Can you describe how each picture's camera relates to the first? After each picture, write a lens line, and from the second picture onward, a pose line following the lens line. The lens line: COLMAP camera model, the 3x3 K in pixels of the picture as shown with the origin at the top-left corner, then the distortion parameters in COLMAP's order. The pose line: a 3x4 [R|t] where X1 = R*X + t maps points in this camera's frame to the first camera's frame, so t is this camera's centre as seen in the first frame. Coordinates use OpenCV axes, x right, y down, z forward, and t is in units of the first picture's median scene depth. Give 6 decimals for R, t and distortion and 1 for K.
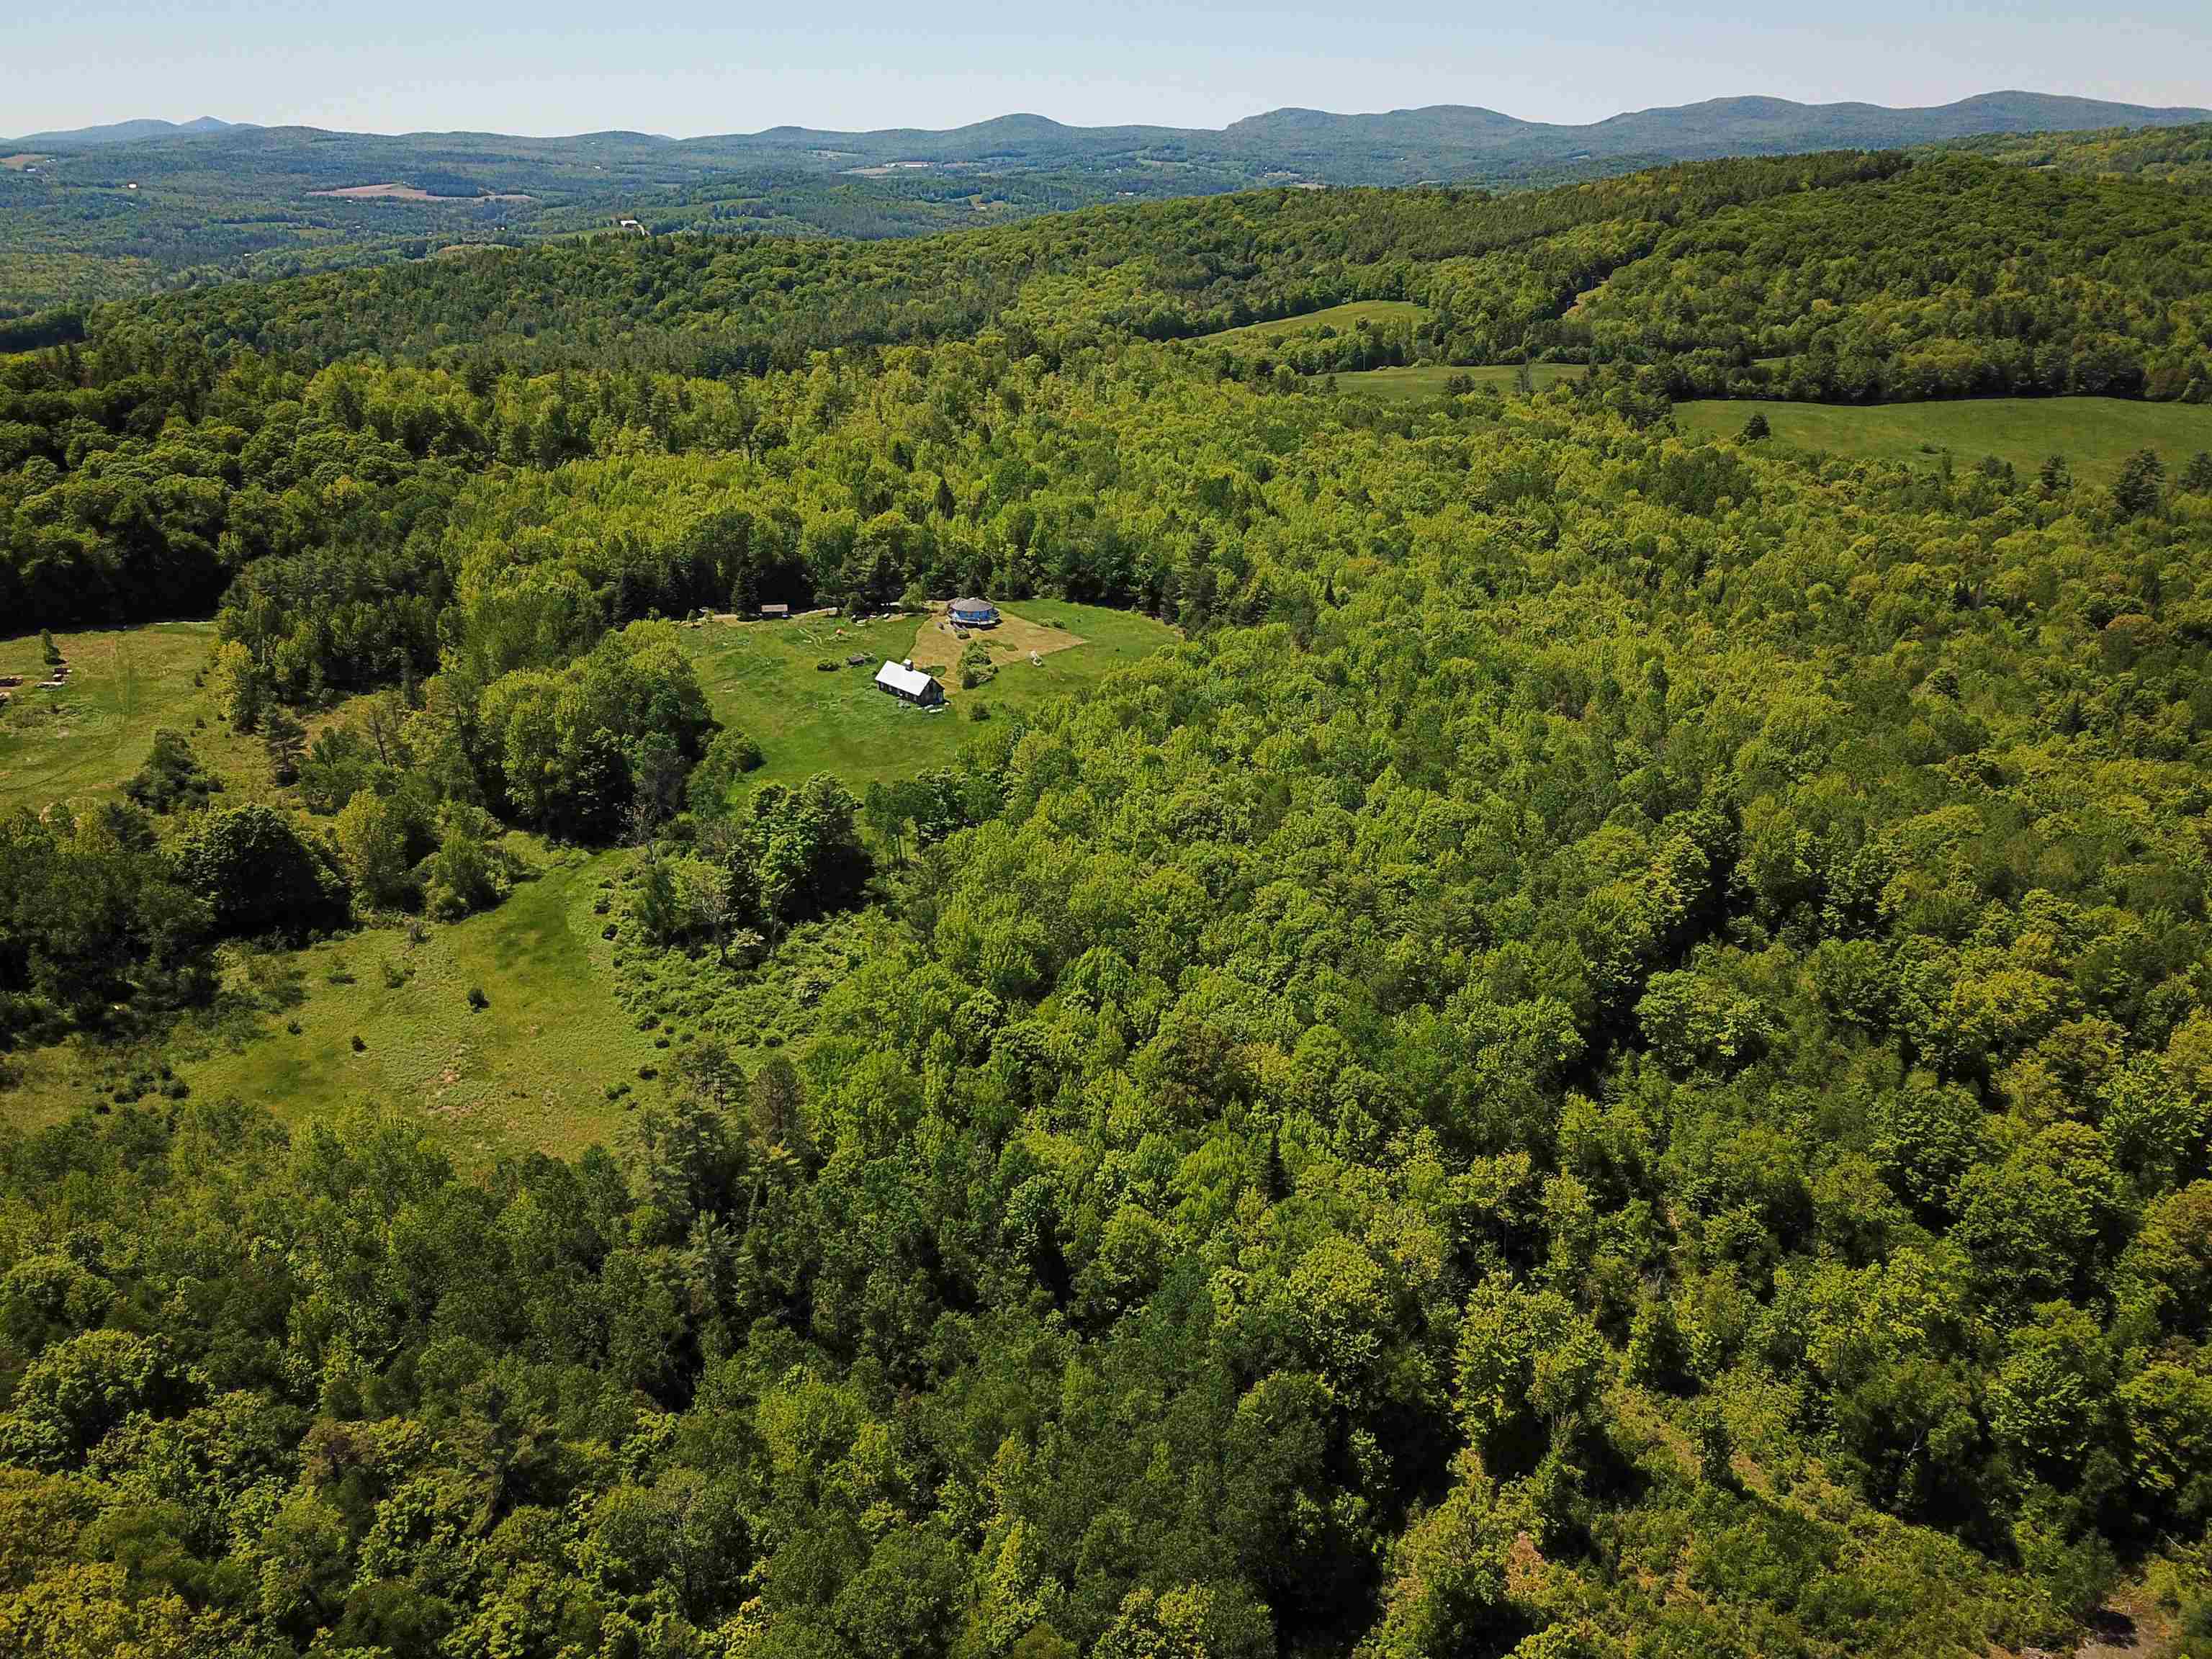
lens RADIAL K [[1693.0, 0, 1110.4], [0, 1693.0, 825.1], [0, 0, 1]] dist [0.026057, -0.023158]
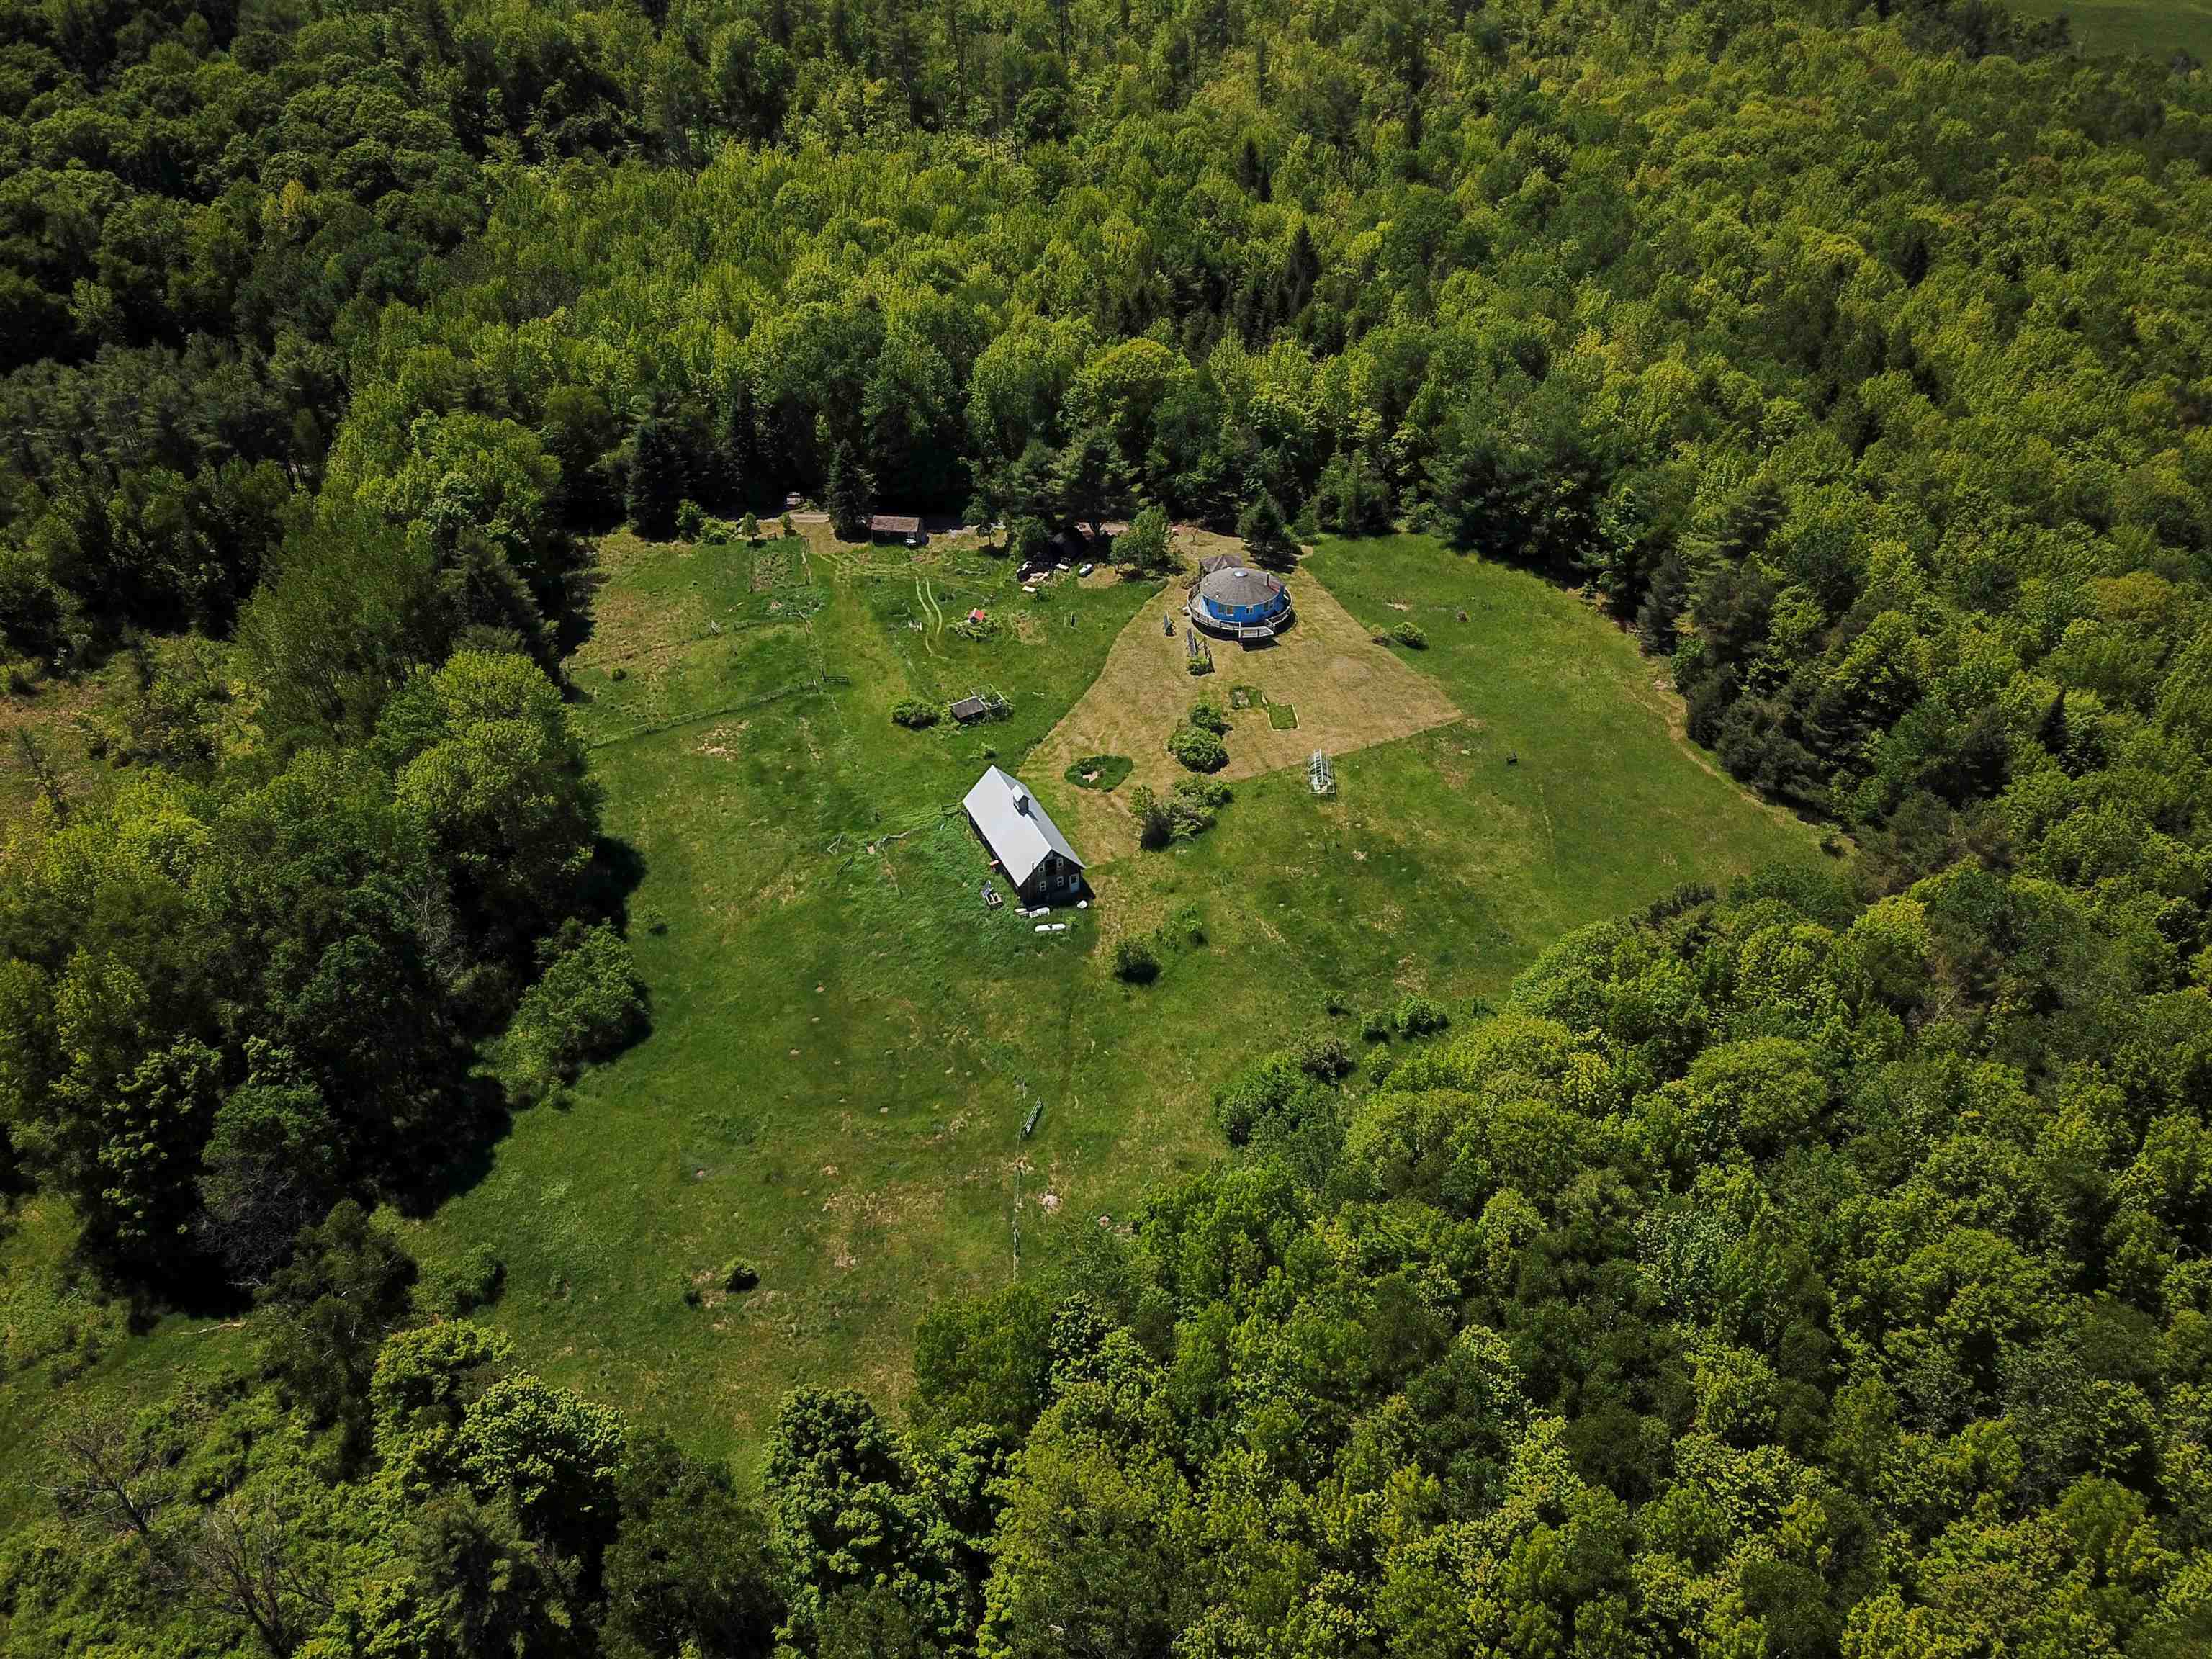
lens RADIAL K [[1693.0, 0, 1110.4], [0, 1693.0, 825.1], [0, 0, 1]] dist [0.026057, -0.023158]
pose [[0.954654, 0.165760, -0.247303, 0.014577], [-0.104137, 0.964112, 0.244220, -0.165676], [0.278910, -0.207392, 0.937655, 0.473838]]
